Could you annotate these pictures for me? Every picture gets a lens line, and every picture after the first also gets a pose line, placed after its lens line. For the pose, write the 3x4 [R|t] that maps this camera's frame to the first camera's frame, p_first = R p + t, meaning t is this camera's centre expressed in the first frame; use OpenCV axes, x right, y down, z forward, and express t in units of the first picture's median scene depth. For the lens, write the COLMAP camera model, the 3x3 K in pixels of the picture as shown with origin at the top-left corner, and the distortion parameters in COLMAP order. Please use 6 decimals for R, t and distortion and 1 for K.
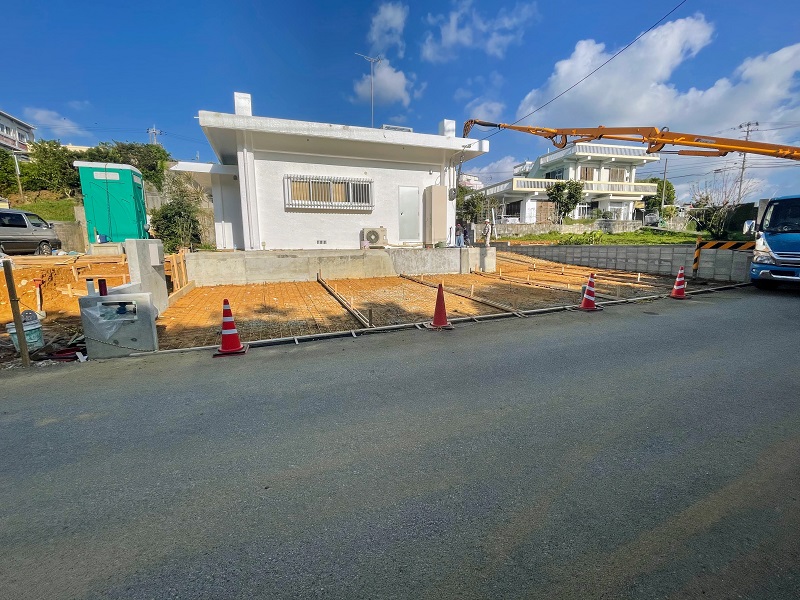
lens RADIAL K [[360.0, 0, 403.9], [0, 360.0, 301.2], [0, 0, 1]] dist [0.002868, 0.000154]
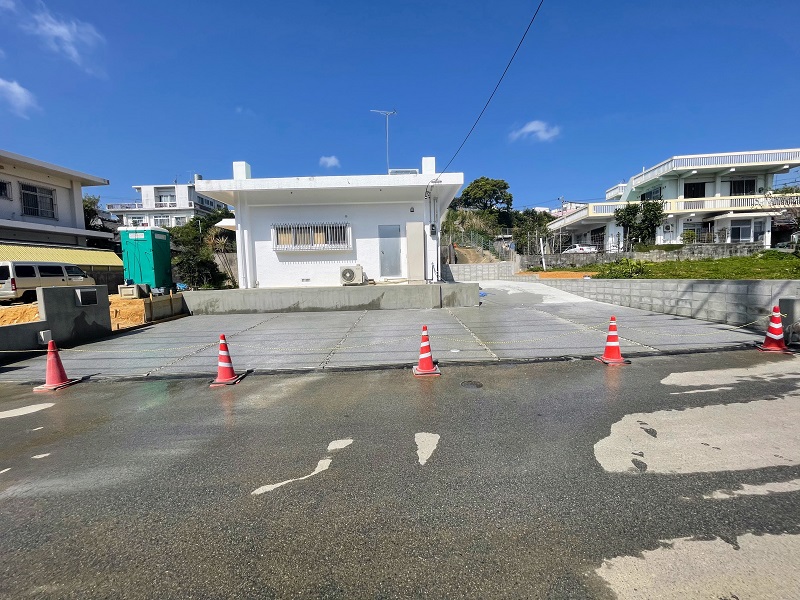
lens RADIAL K [[325.6, 0, 398.0], [0, 325.6, 294.4], [0, 0, 1]] dist [0.004244, 0.000321]
pose [[0.932003, 0.003107, -0.362437, 0.315587], [-0.038225, 0.995229, -0.089763, -0.033114], [0.360429, 0.097514, 0.927676, 0.140265]]
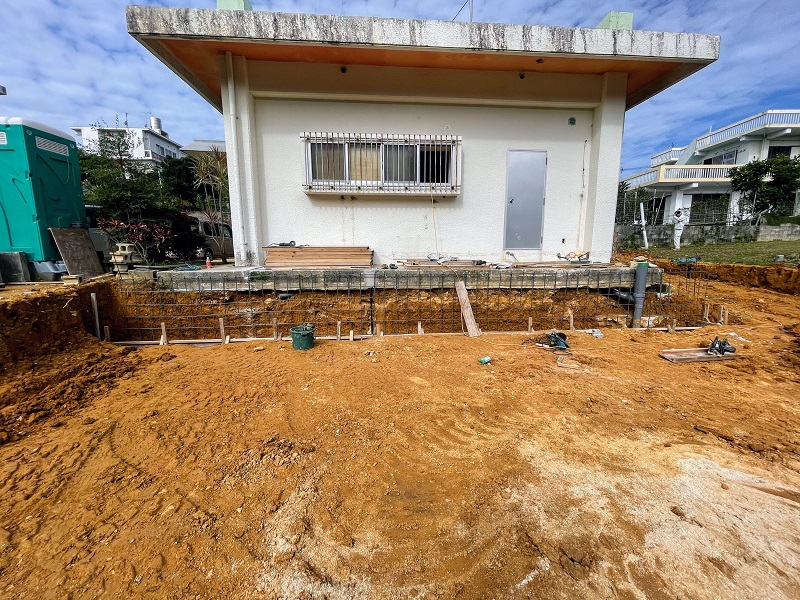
lens RADIAL K [[325.6, 0, 403.6], [0, 325.6, 298.6], [0, 0, 1]] dist [0.004244, 0.000321]
pose [[0.957926, 0.050643, -0.282512, -0.011484], [-0.052872, 0.998601, -0.000265, -0.073379], [0.282104, 0.015190, 0.959264, 0.404175]]
